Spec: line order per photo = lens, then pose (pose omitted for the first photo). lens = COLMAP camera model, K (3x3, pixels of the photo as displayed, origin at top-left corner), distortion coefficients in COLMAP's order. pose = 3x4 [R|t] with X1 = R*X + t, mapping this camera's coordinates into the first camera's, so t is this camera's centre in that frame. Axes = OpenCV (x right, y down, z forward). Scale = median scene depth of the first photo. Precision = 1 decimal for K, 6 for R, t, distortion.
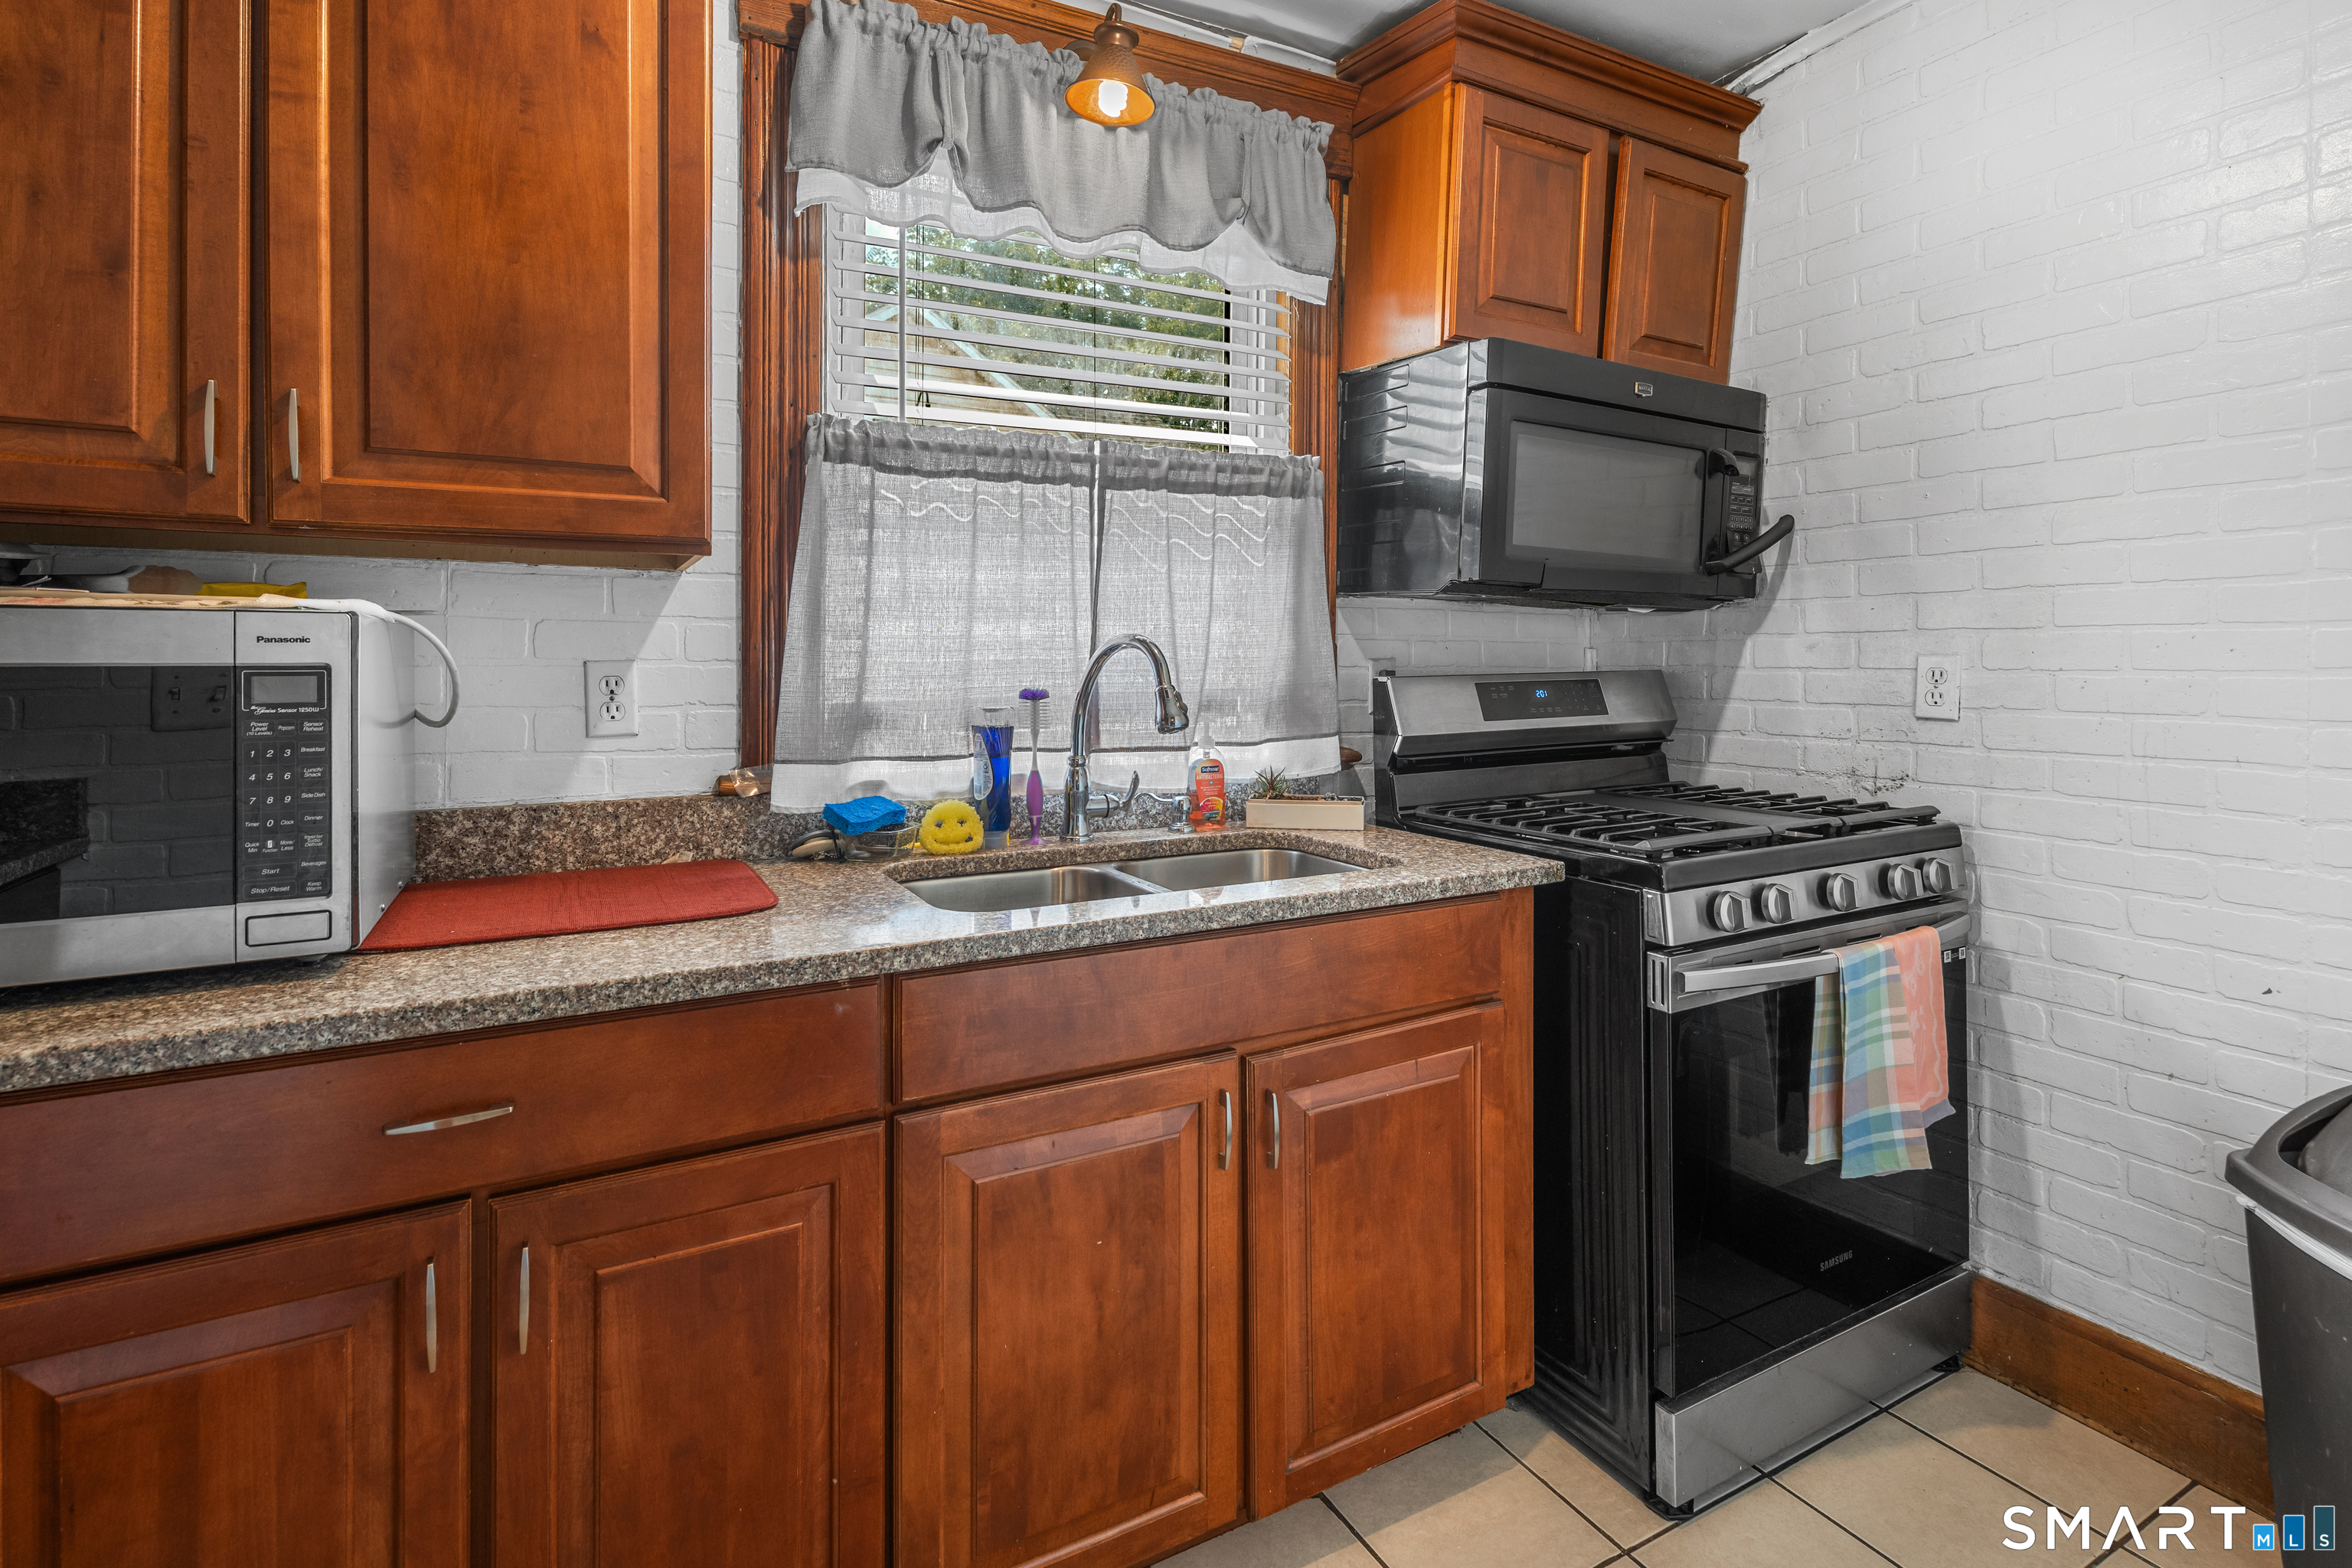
lens RADIAL K [[1096.6, 0, 1173.8], [0, 1096.6, 646.0], [0, 0, 1]] dist [-0.000623, -0.000068]
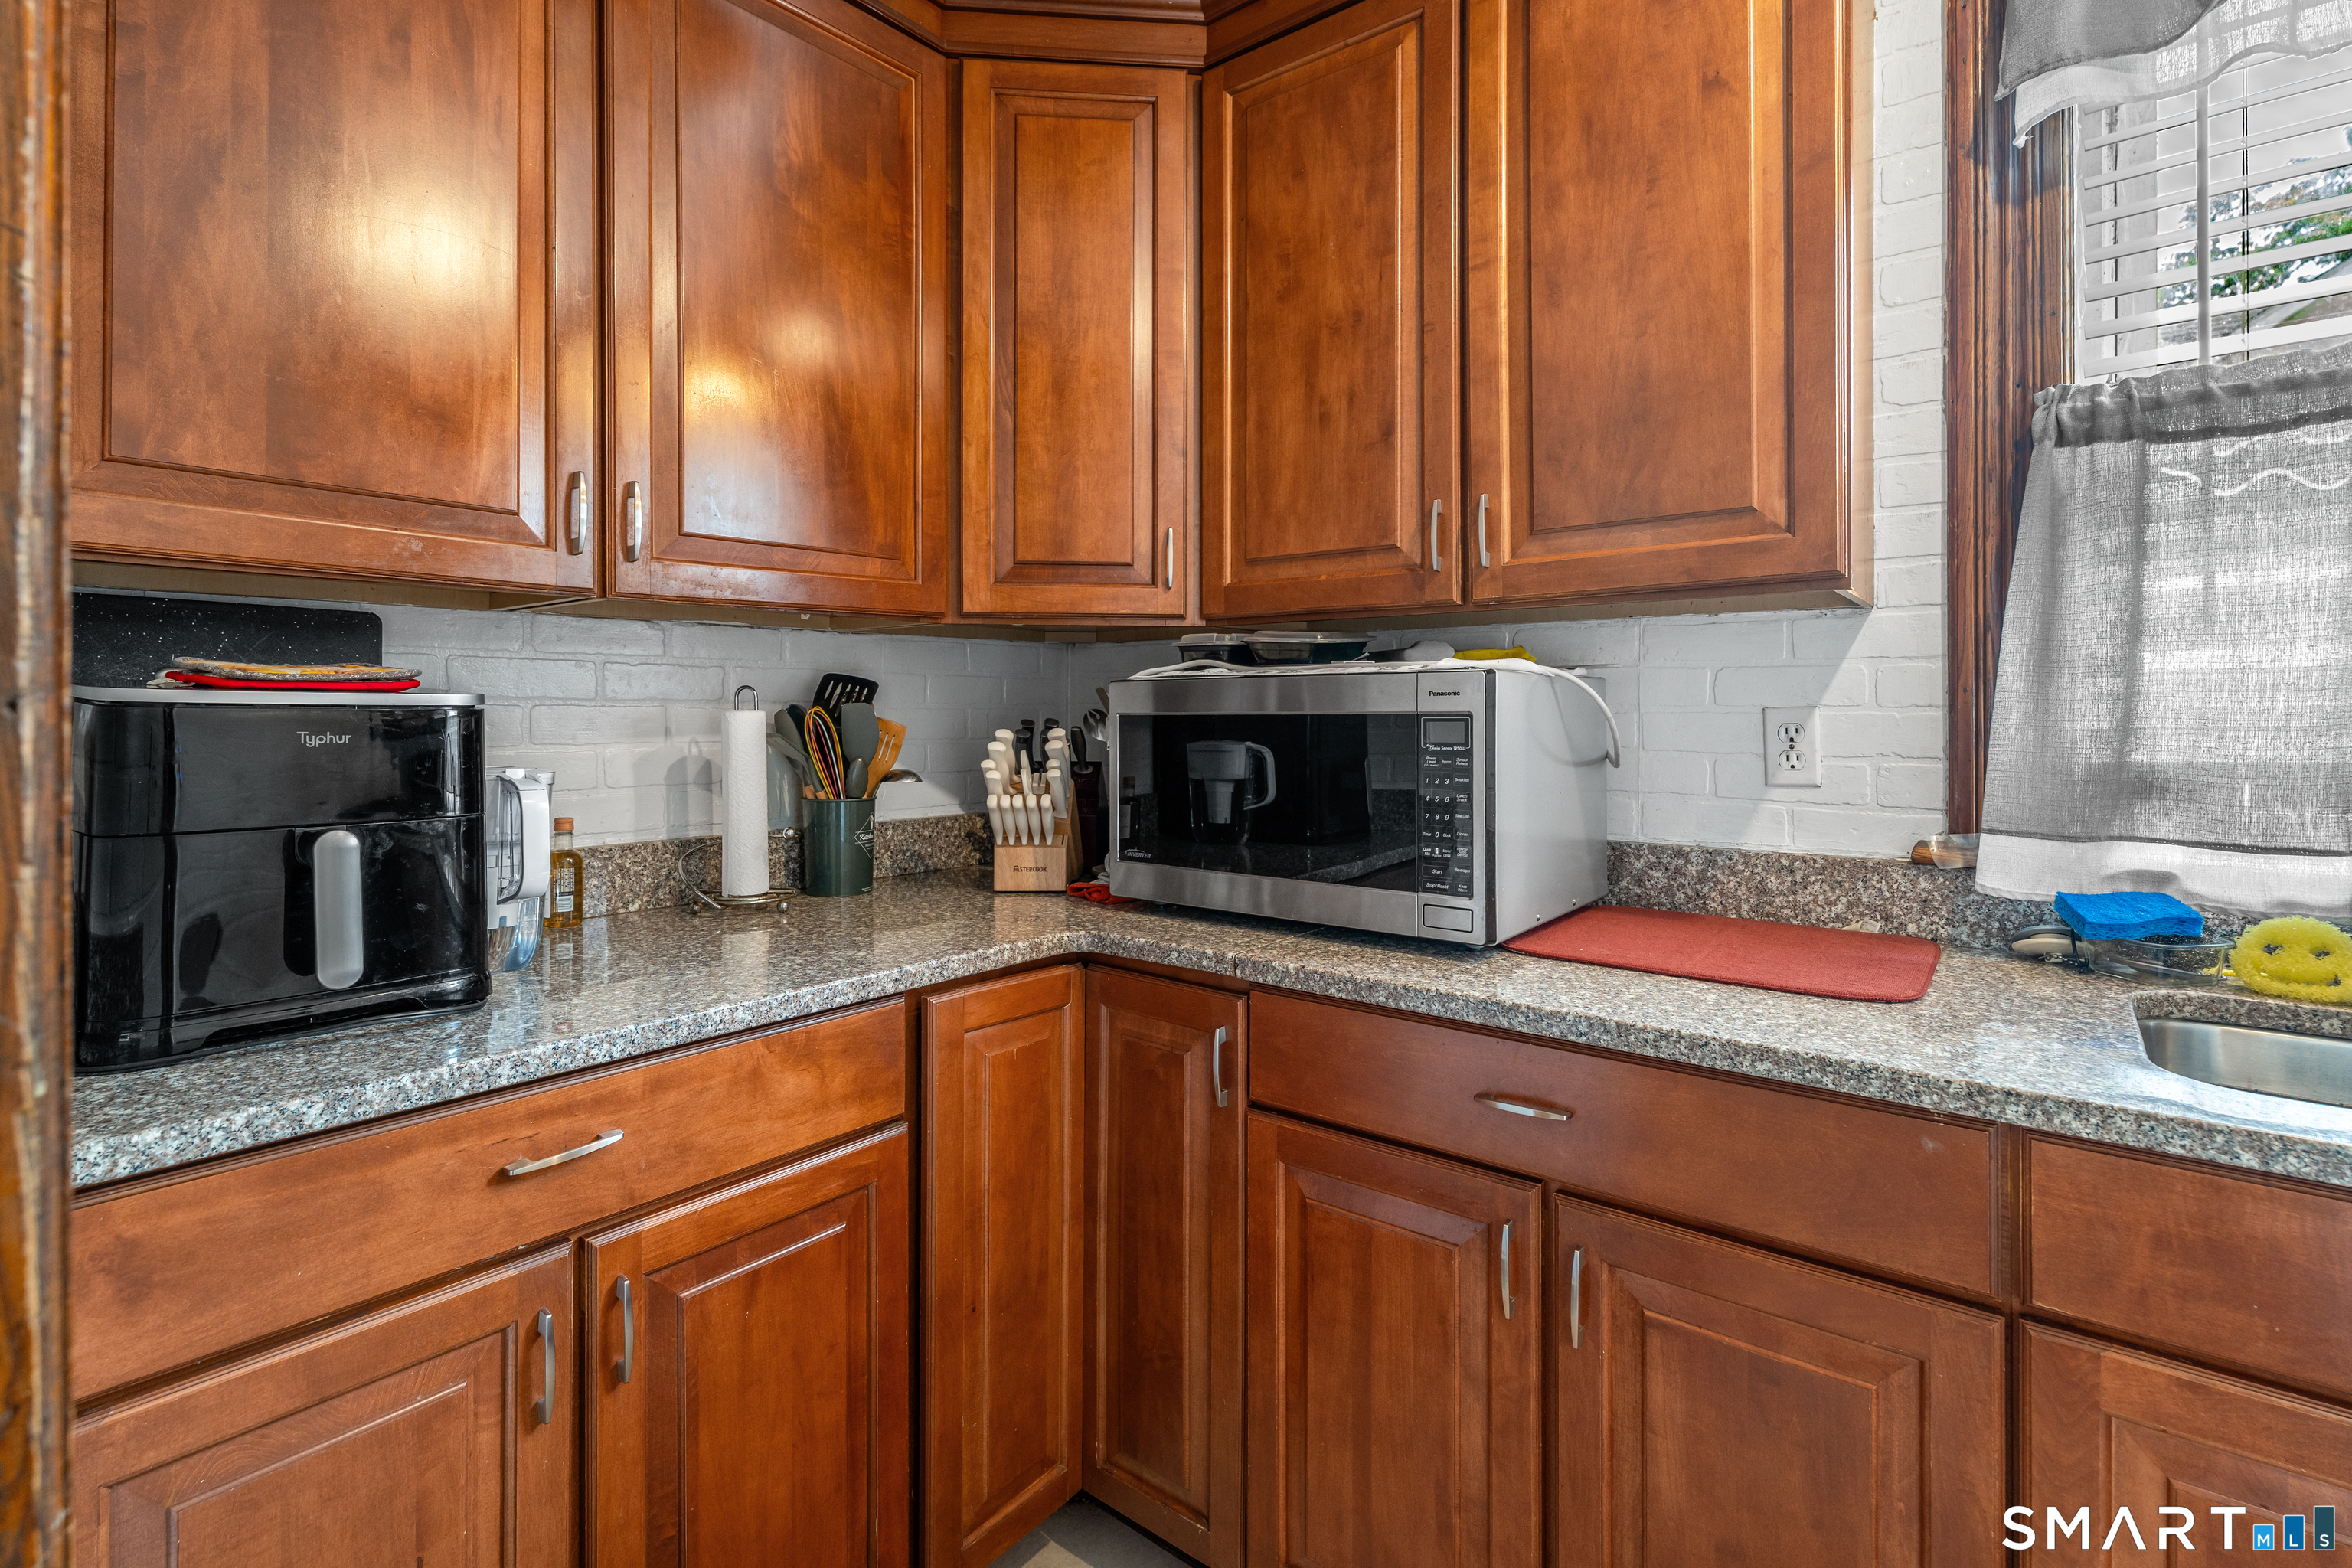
lens RADIAL K [[1085.4, 0, 1167.6], [0, 1085.4, 686.7], [0, 0, 1]] dist [0.000489, 0.000460]
pose [[0.377920, -0.021453, -0.925590, 0.177631], [0.018886, 0.999702, -0.015460, -0.000139], [0.925646, -0.011638, 0.378213, 0.152540]]
